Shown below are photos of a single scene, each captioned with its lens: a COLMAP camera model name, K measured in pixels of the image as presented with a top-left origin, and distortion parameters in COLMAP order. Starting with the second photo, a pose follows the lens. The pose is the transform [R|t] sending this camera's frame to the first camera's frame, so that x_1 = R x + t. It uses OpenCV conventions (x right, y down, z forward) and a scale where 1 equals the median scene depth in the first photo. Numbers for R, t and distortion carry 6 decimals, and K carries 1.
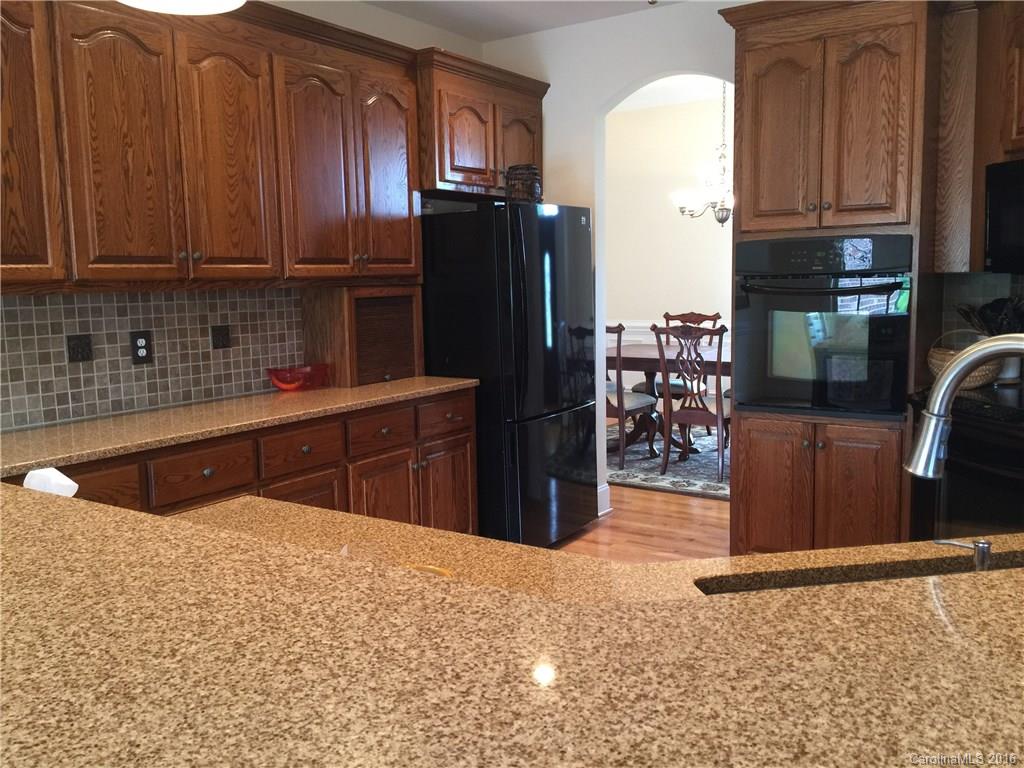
lens RADIAL K [[885.5, 0, 508.4], [0, 885.5, 380.2], [0, 0, 1]] dist [0.064632, -0.075058]
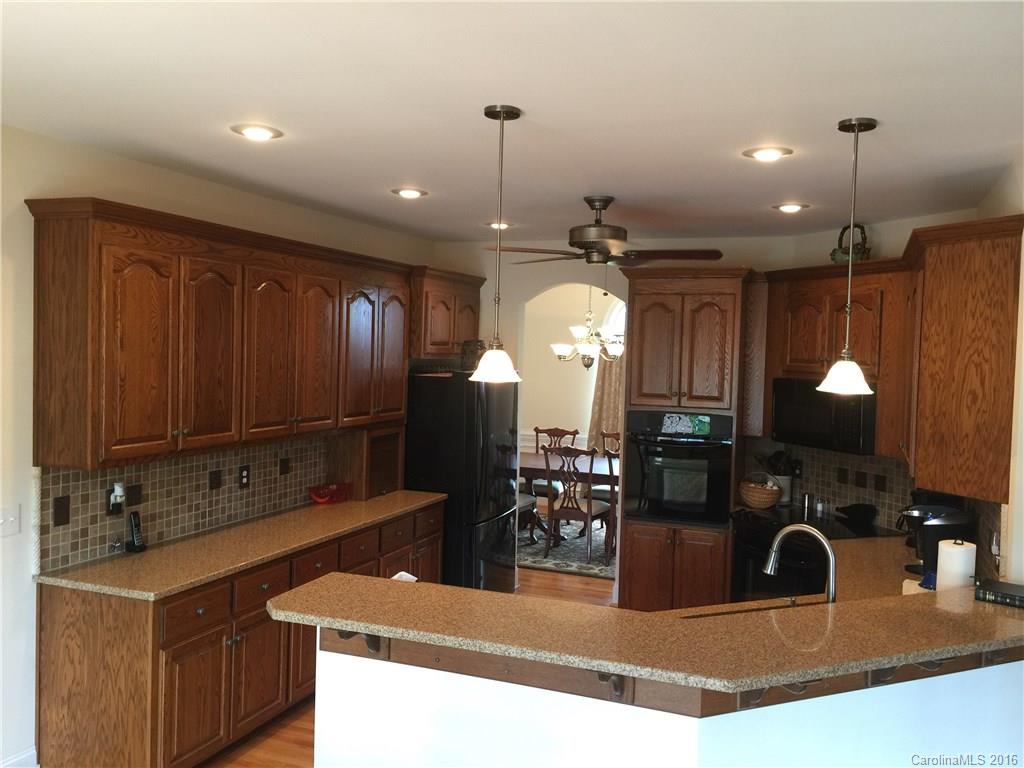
lens RADIAL K [[885.5, 0, 514.5], [0, 885.5, 384.8], [0, 0, 1]] dist [0.064632, -0.075058]
pose [[0.972845, 0.038302, 0.228267, -0.304677], [-0.021000, 0.996752, -0.077752, -0.078408], [-0.230504, 0.070847, 0.970489, -0.485819]]
